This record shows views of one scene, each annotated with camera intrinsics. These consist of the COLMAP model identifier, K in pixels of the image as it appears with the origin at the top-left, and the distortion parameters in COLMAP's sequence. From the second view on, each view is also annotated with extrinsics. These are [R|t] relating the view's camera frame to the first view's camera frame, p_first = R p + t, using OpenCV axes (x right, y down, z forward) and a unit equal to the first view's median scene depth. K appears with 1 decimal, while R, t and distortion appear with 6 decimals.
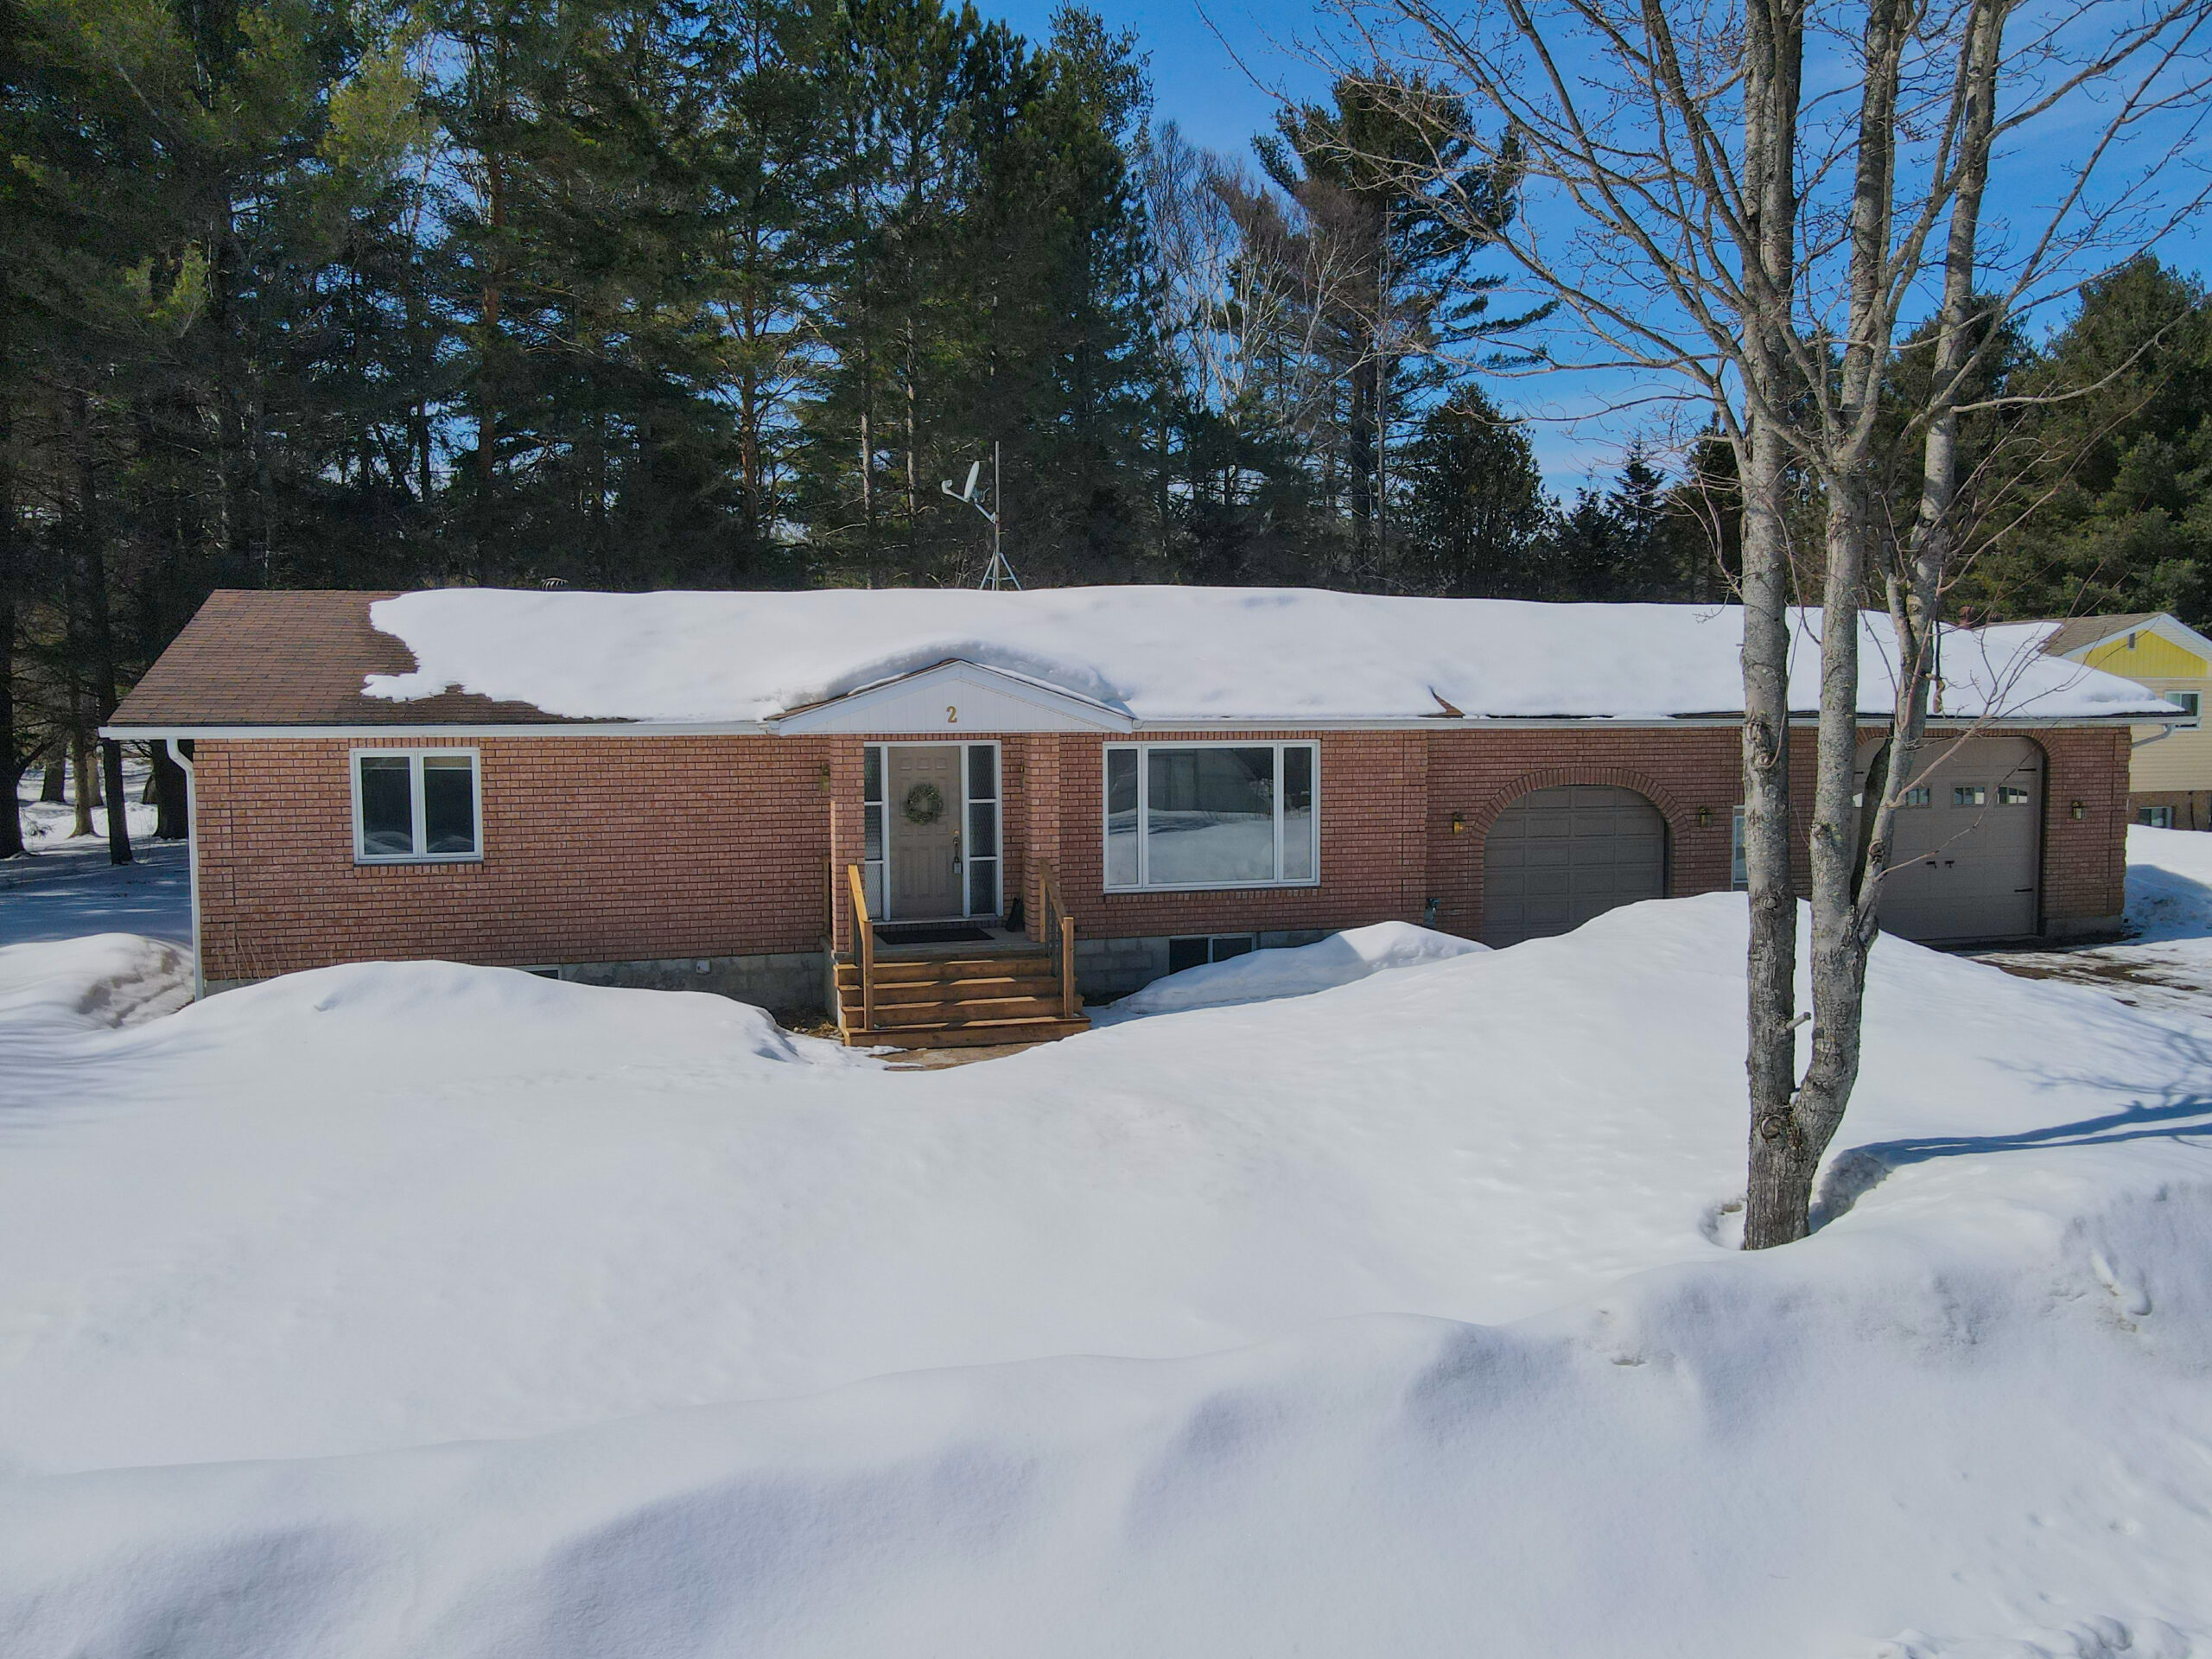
lens RADIAL K [[1667.8, 0, 1106.0], [0, 1667.8, 829.5], [0, 0, 1]] dist [0.005748, 0.000884]
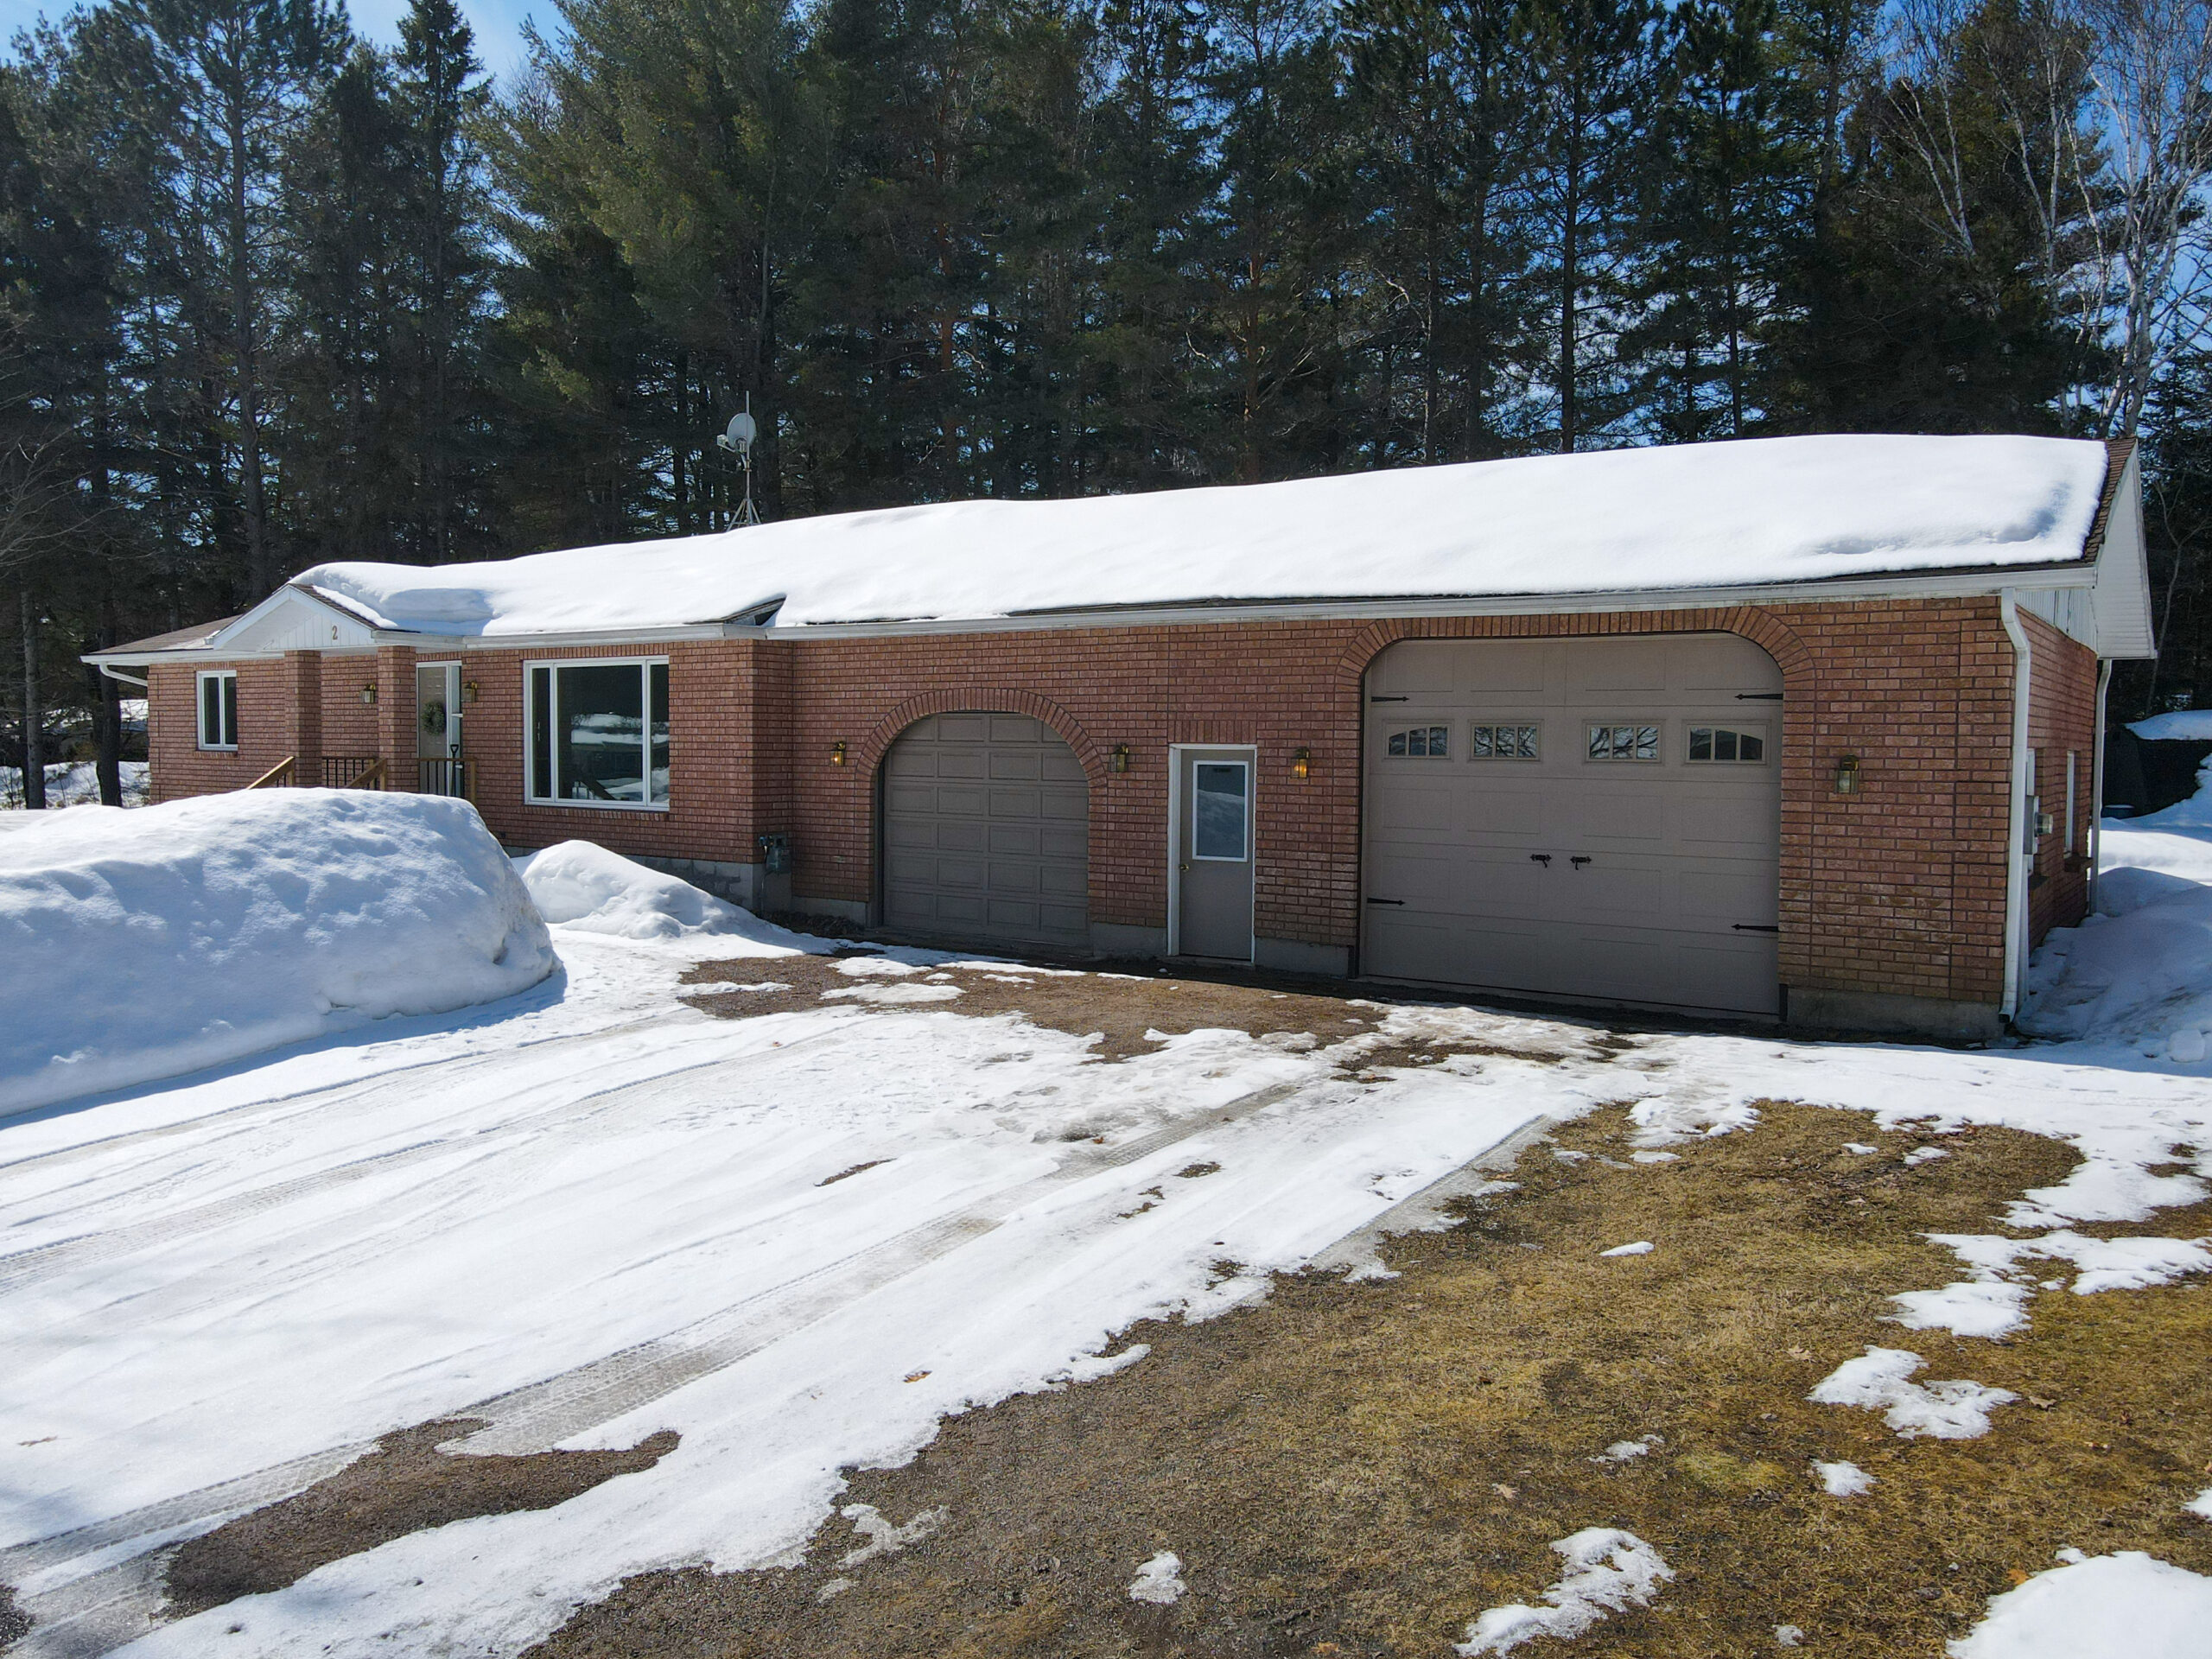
lens RADIAL K [[1601.0, 0, 1106.0], [0, 1601.0, 829.5], [0, 0, 1]] dist [0.054788, -0.001901]
pose [[0.643674, 0.057006, -0.763174, 1.144541], [-0.058259, 0.997978, 0.025408, 0.007006], [0.763079, 0.028108, 0.645694, 0.734974]]
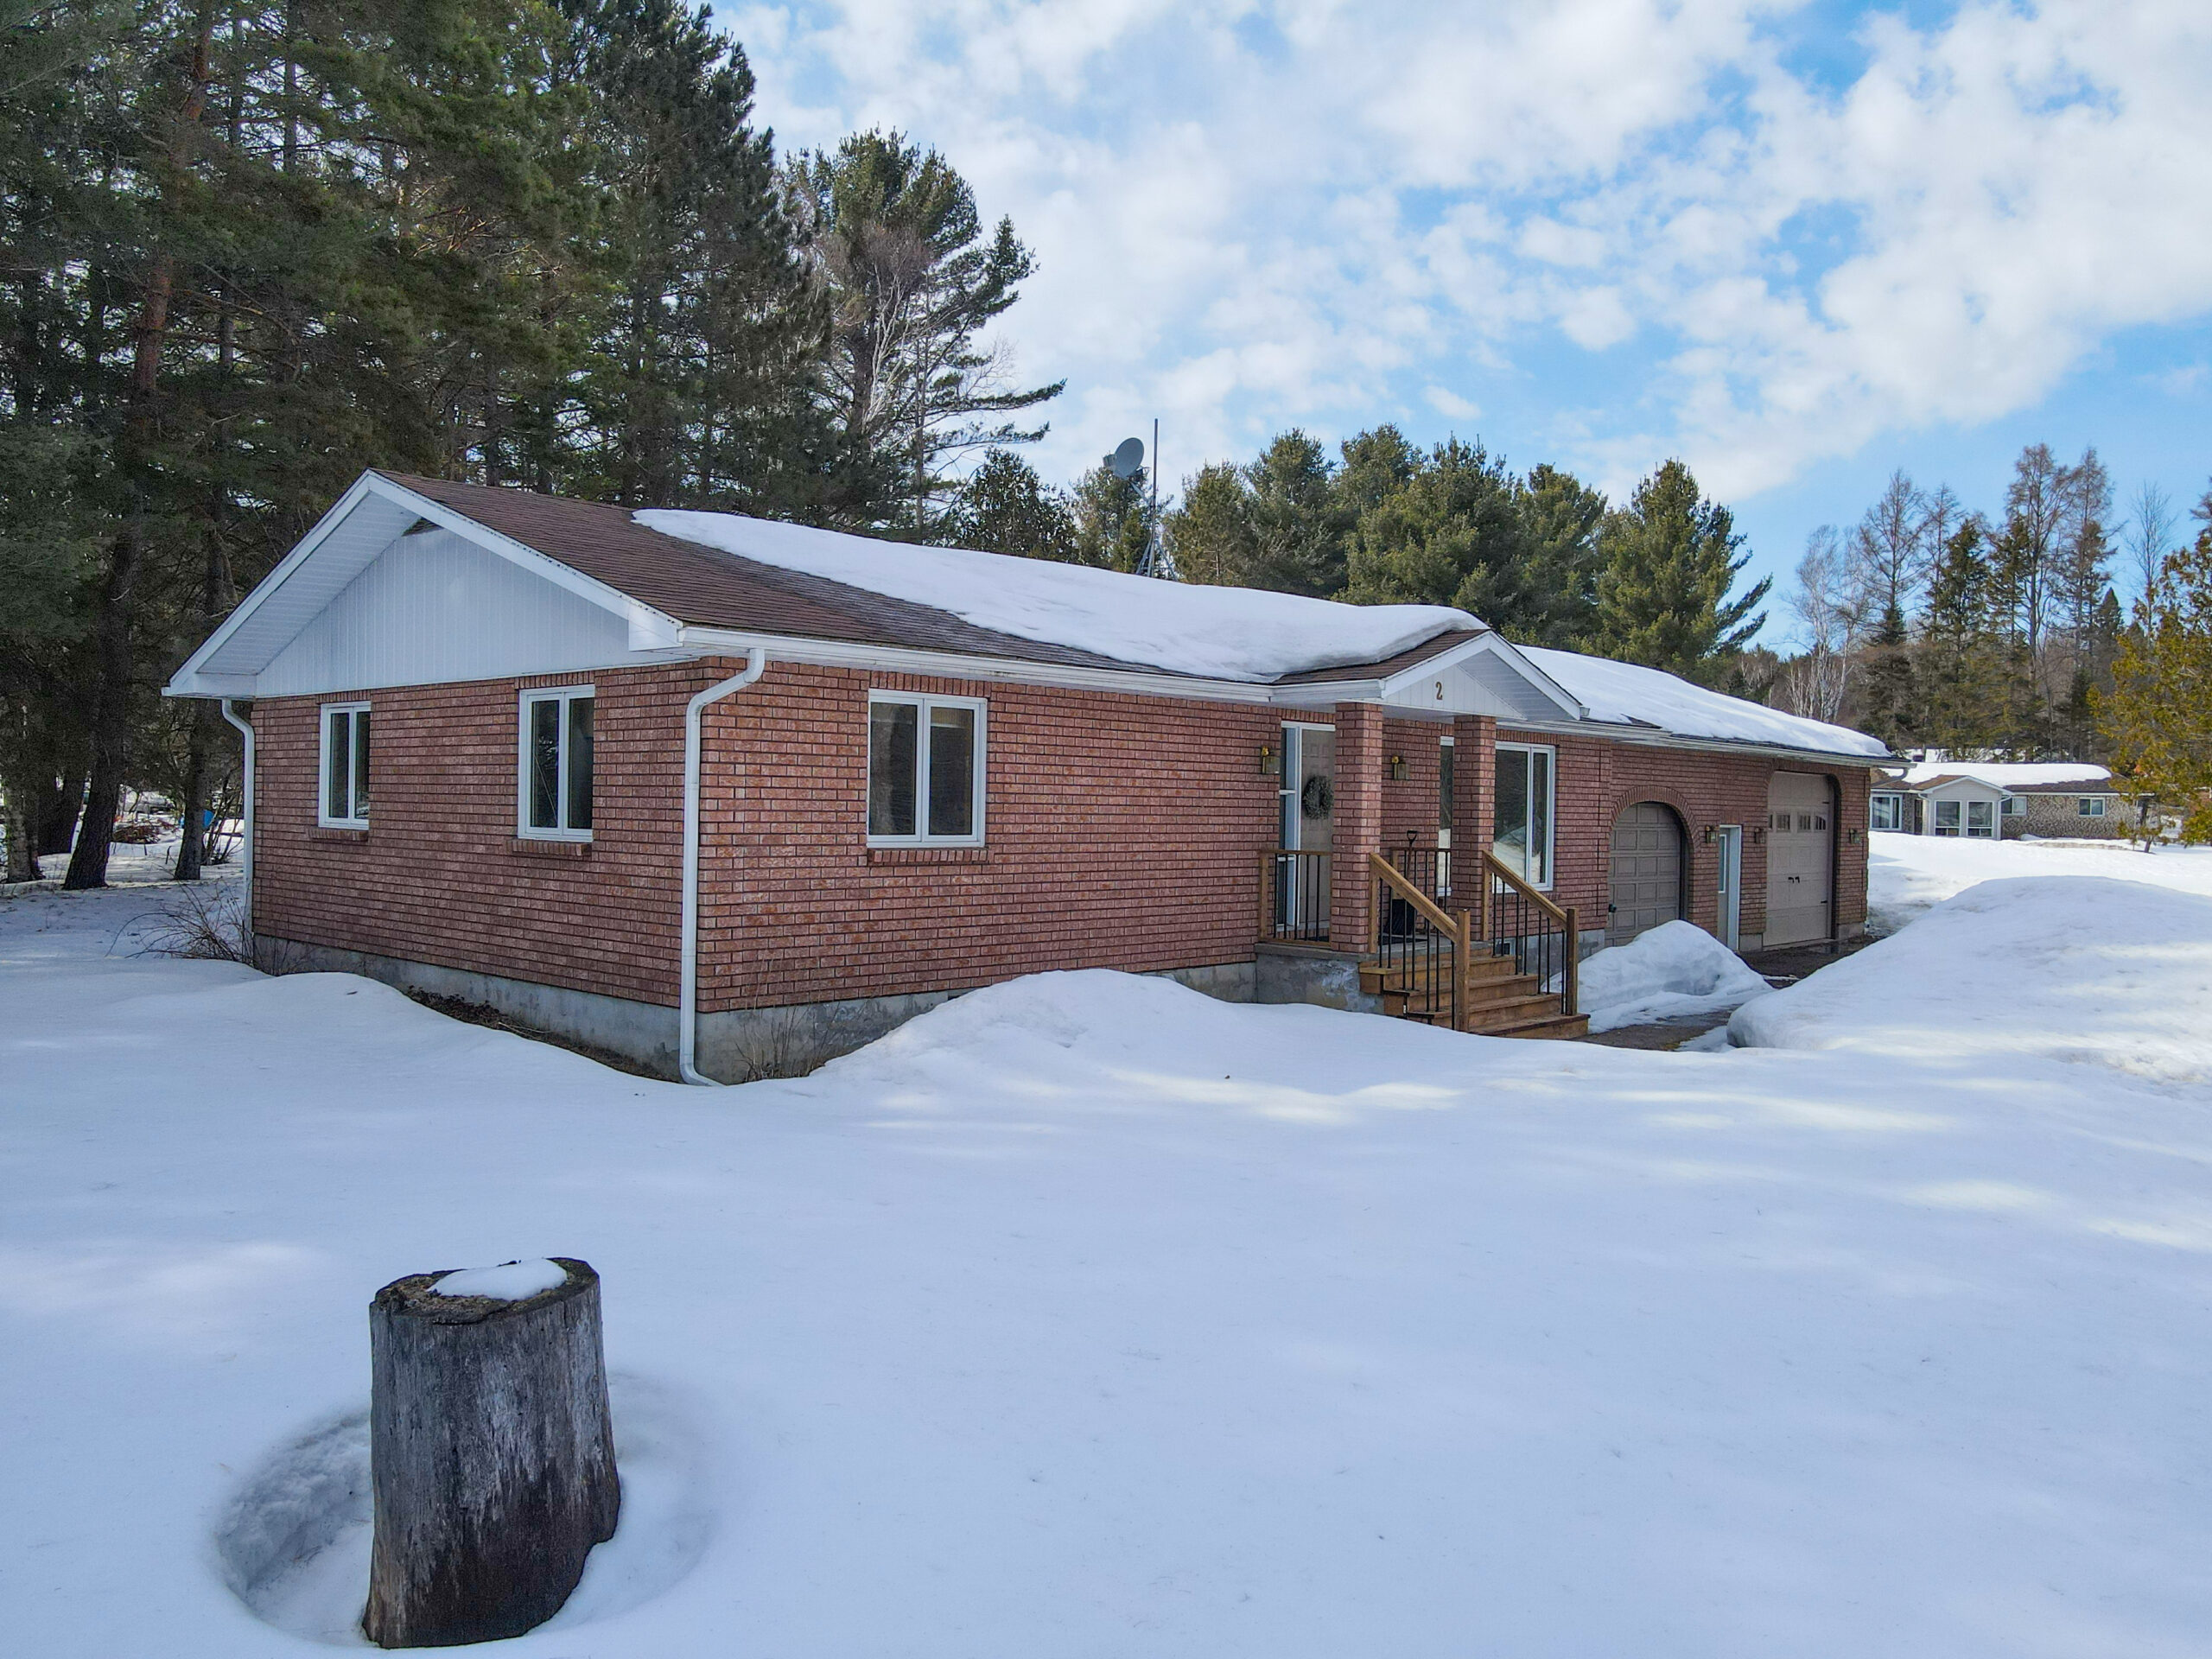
lens RADIAL K [[1601.0, 0, 1106.0], [0, 1601.0, 829.5], [0, 0, 1]] dist [0.054788, -0.001901]
pose [[0.883772, 0.012732, 0.467745, -0.673372], [0.007966, 0.999075, -0.042246, 0.042598], [-0.467850, 0.041062, 0.882853, 0.328728]]
